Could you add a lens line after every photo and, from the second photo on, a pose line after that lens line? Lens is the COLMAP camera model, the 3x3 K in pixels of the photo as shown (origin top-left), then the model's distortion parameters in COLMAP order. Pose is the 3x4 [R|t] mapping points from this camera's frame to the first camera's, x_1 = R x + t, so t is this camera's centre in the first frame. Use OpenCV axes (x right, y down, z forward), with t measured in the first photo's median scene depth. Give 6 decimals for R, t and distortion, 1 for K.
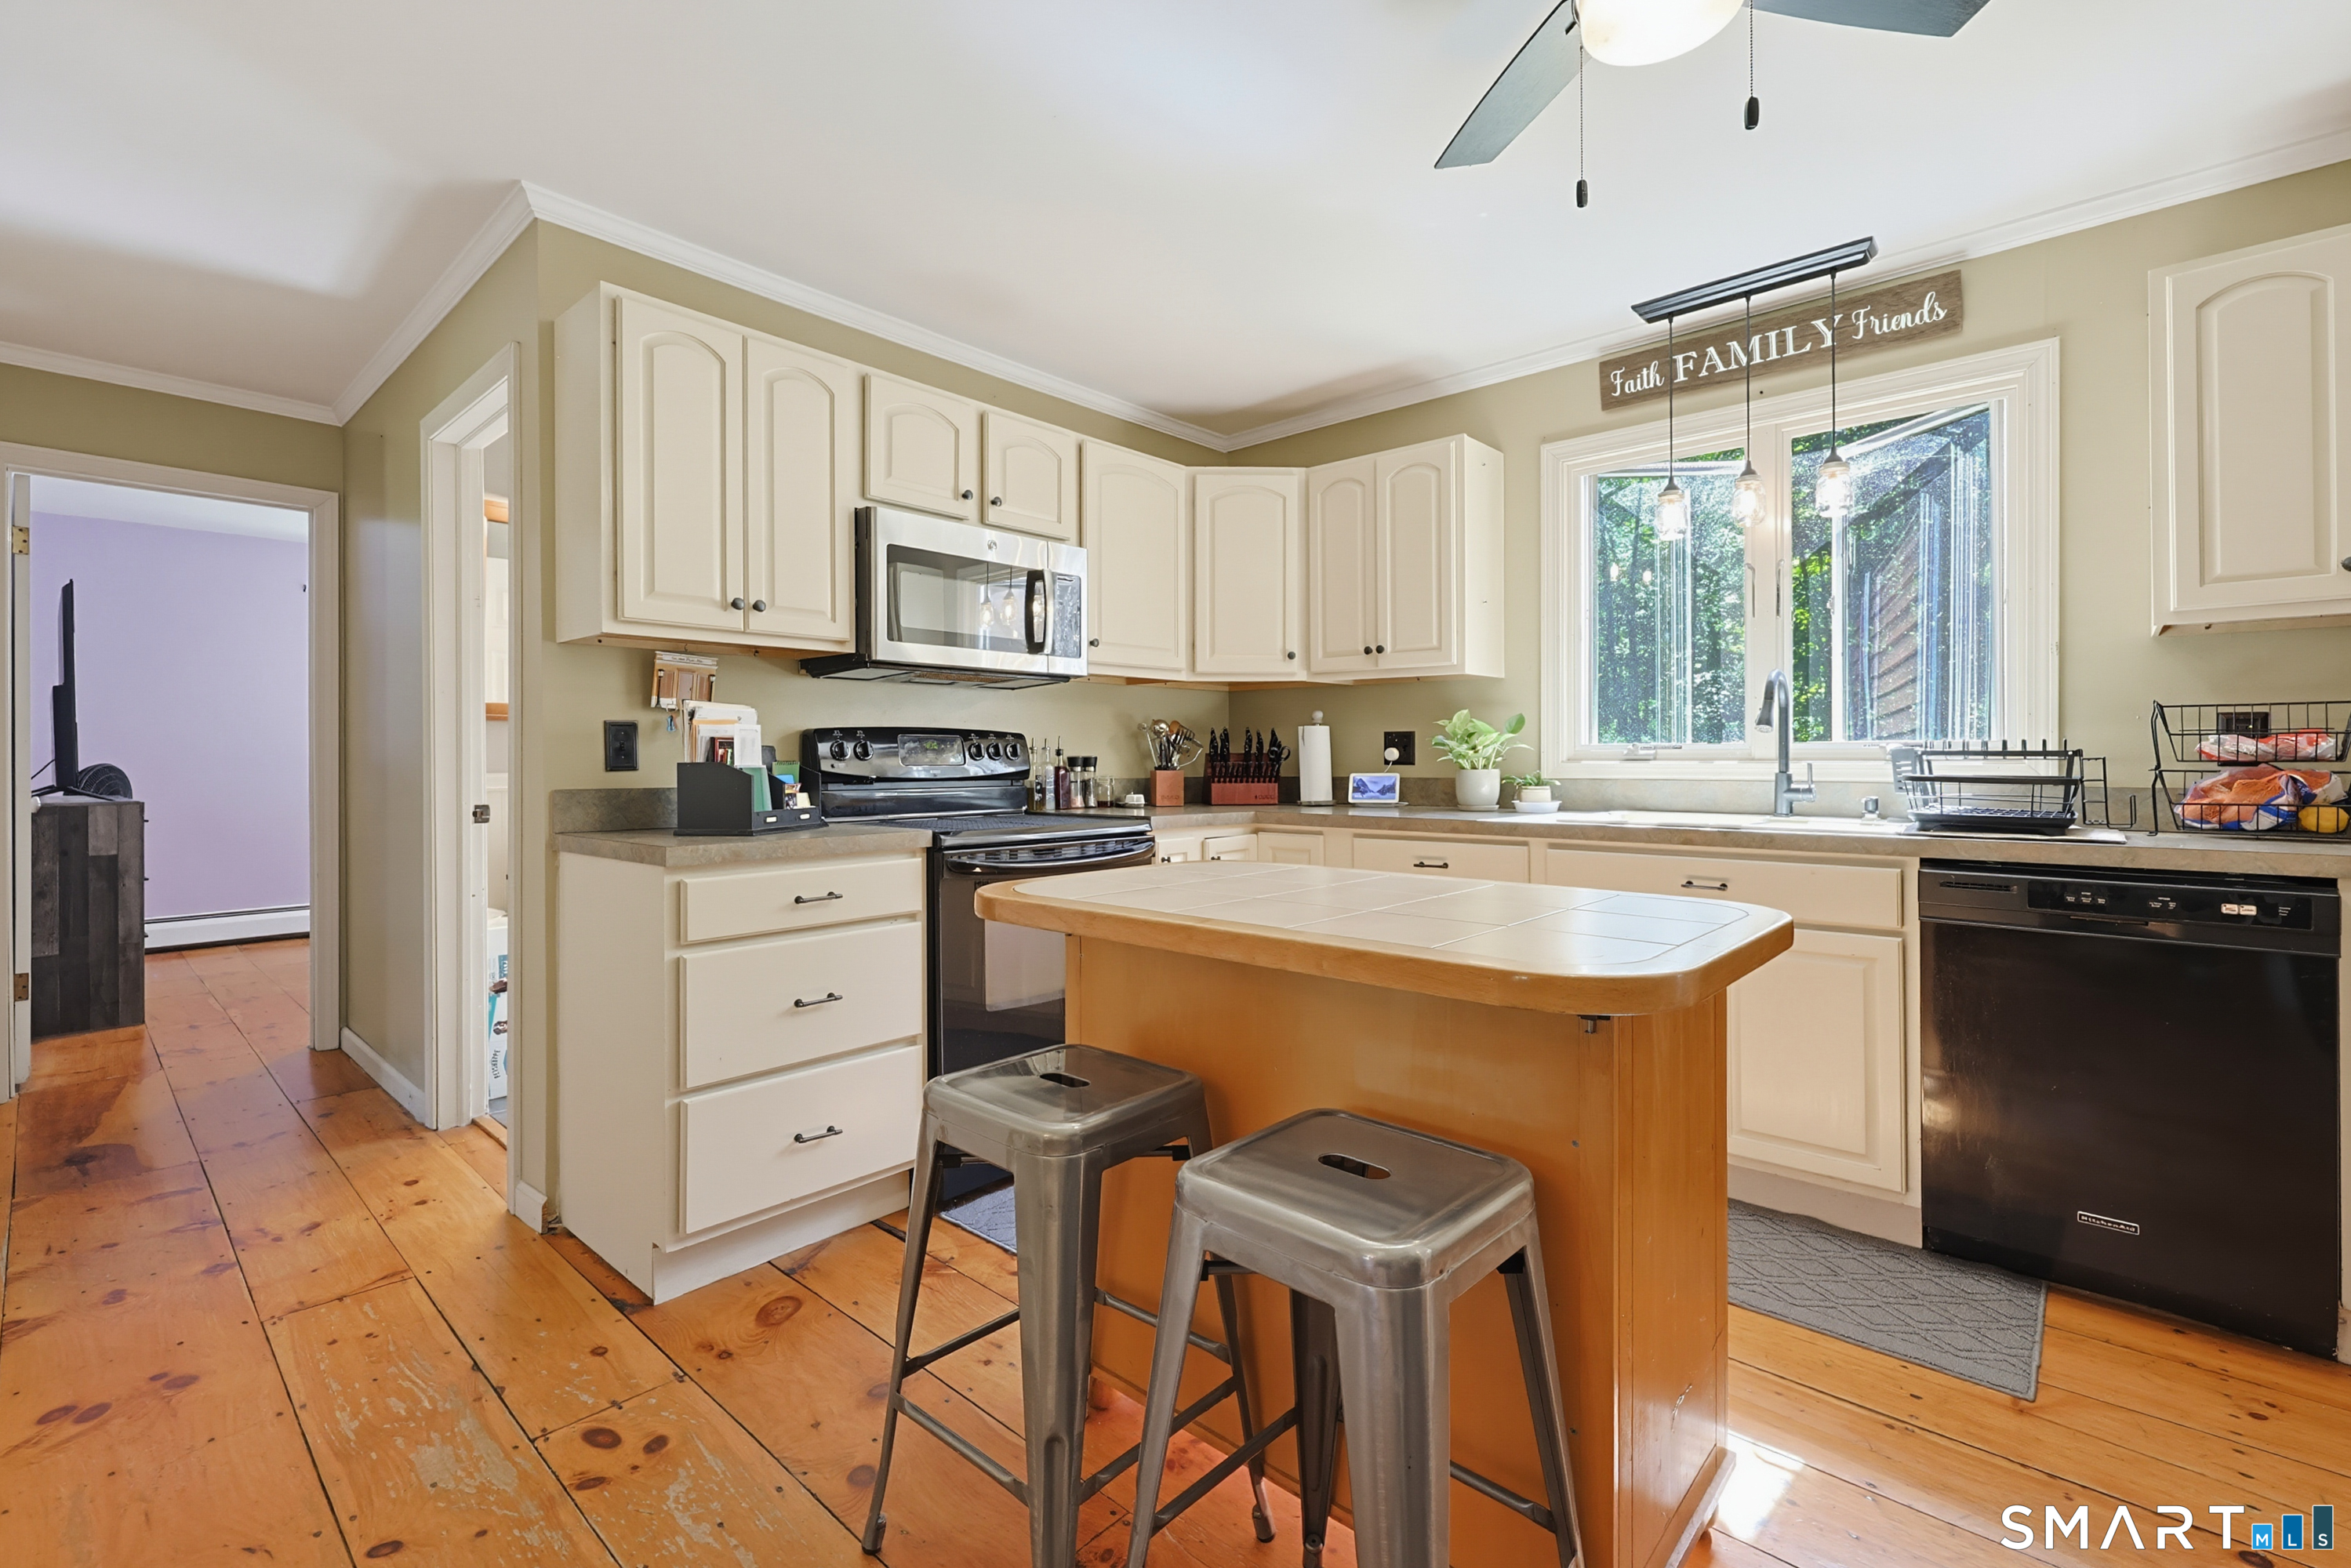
lens RADIAL K [[990.1, 0, 1178.2], [0, 990.1, 759.5], [0, 0, 1]] dist [0.000103, 0.000192]
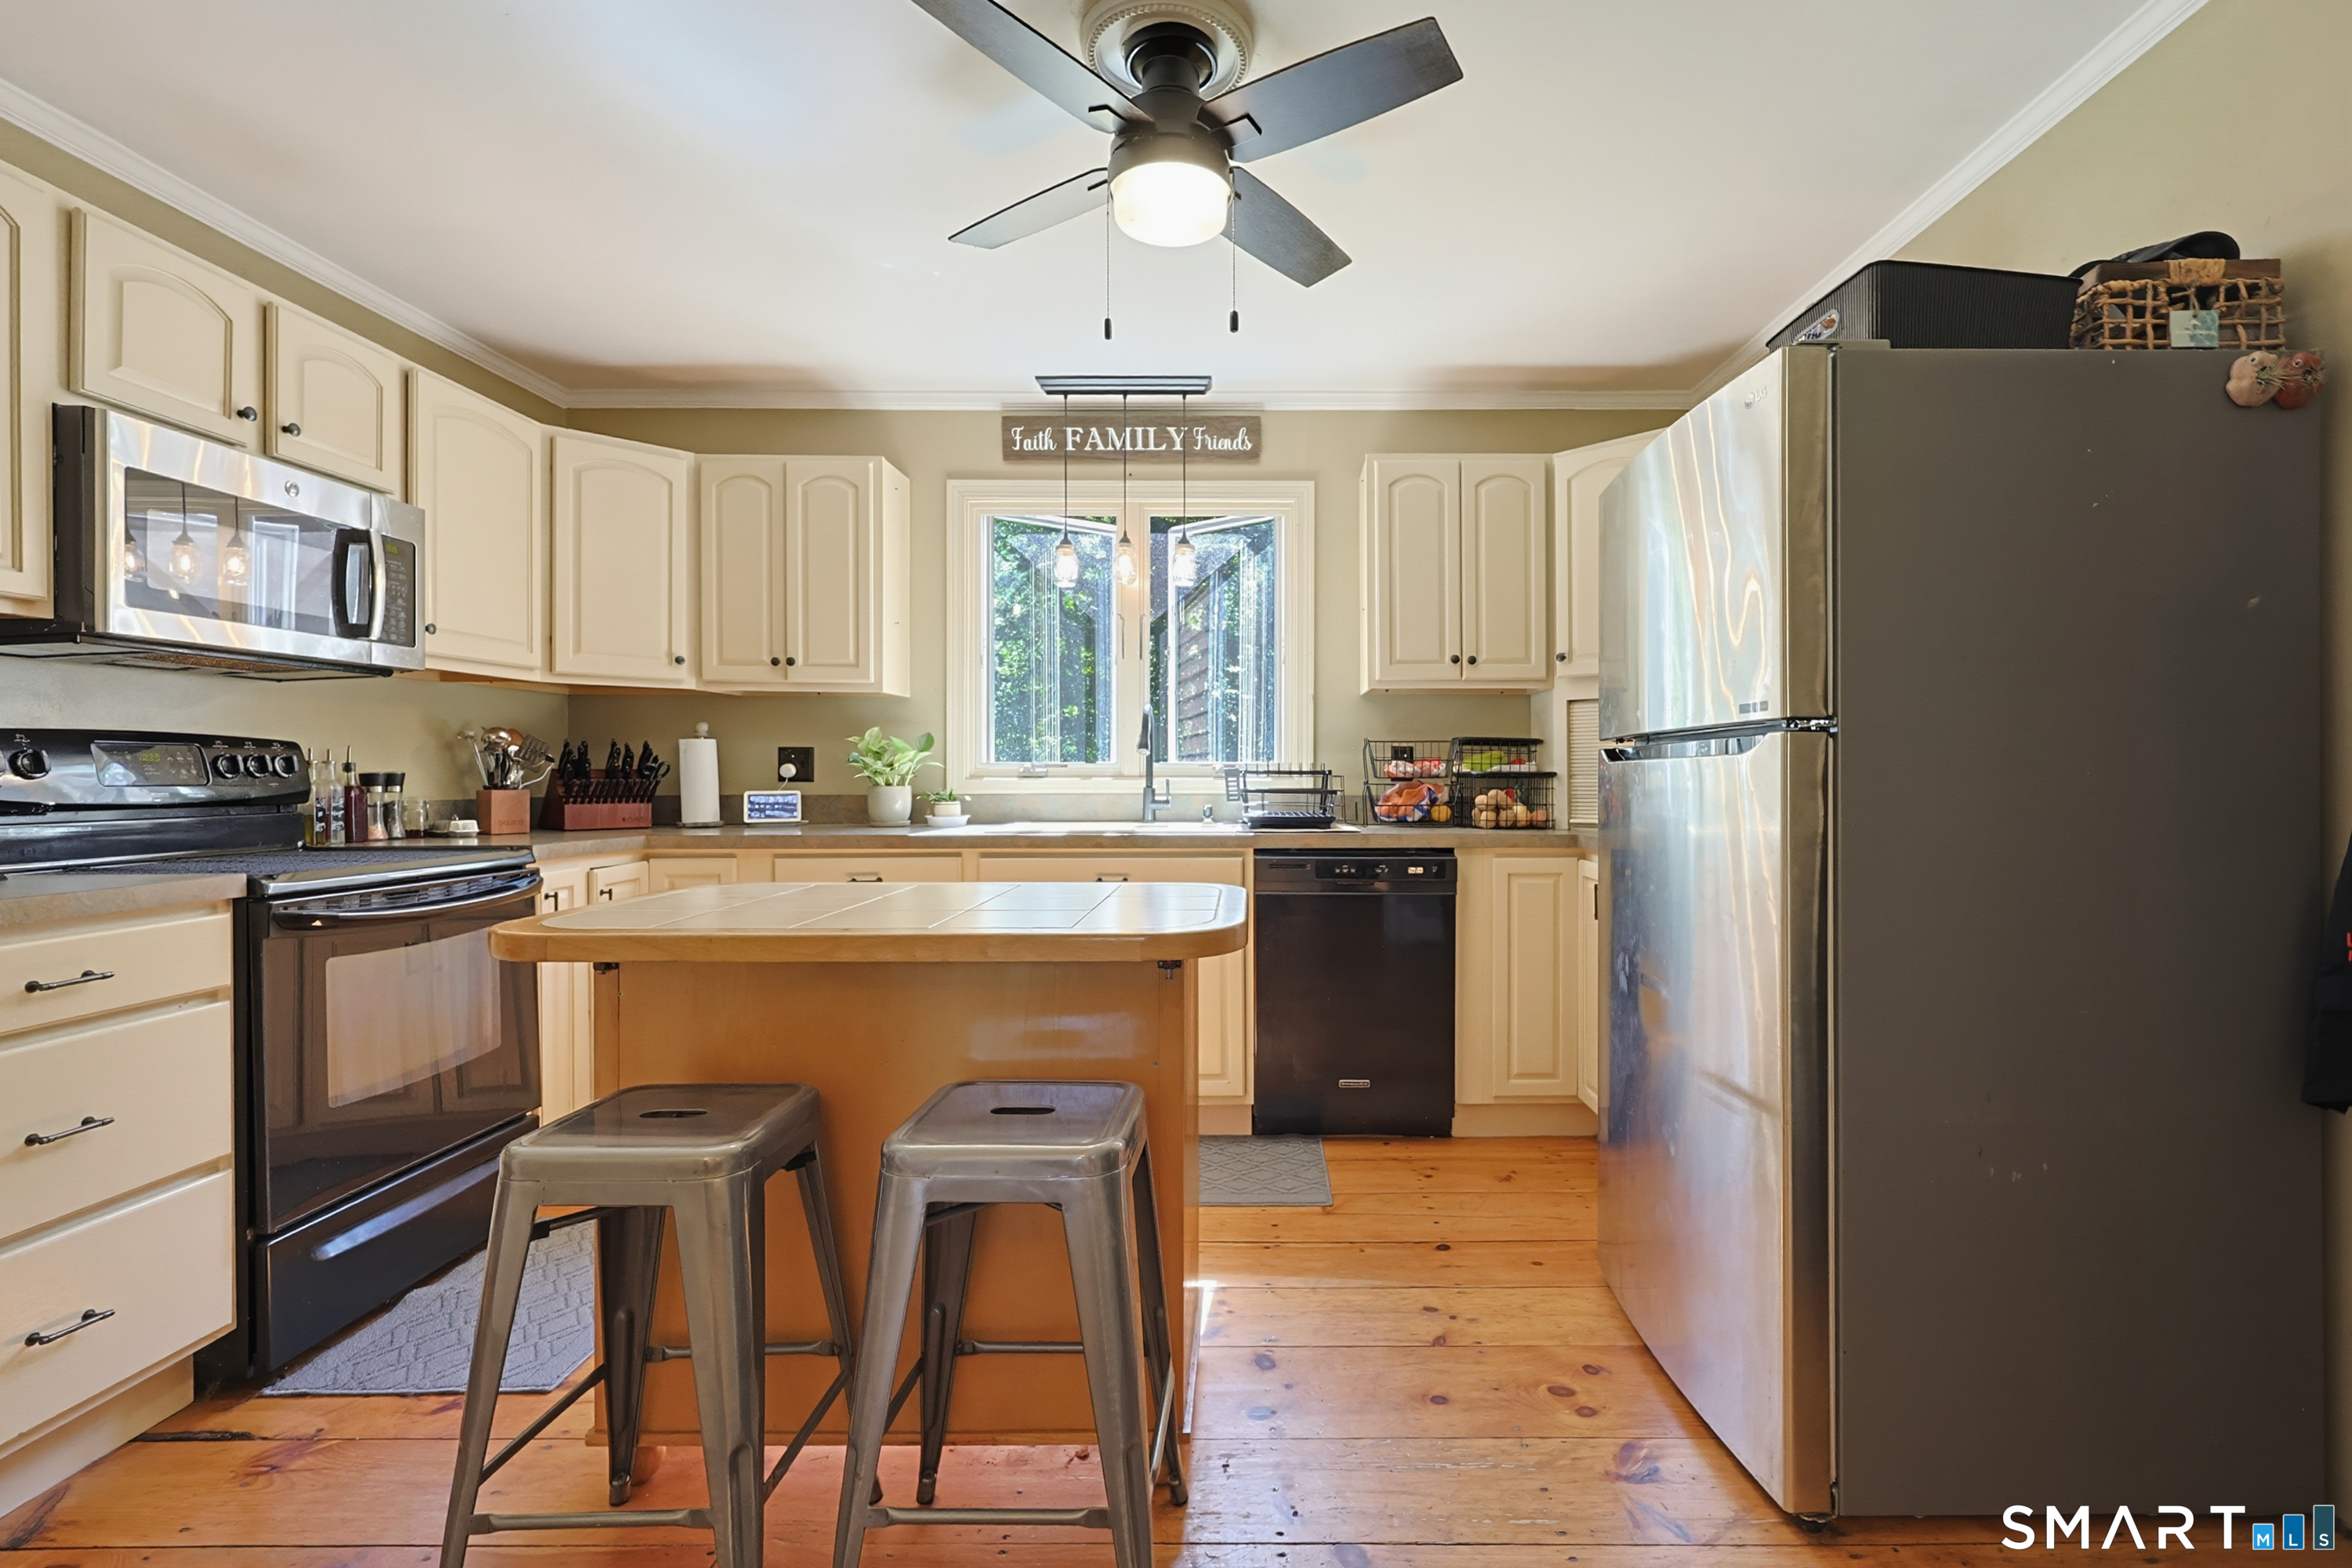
lens RADIAL K [[1000.3, 0, 1255.6], [0, 1000.3, 778.6], [0, 0, 1]] dist [0.000836, 0.000002]
pose [[0.755516, -0.001605, 0.655128, -0.107119], [-0.000559, 0.999995, 0.003095, -0.001420], [-0.655130, -0.002704, 0.755511, -0.032551]]
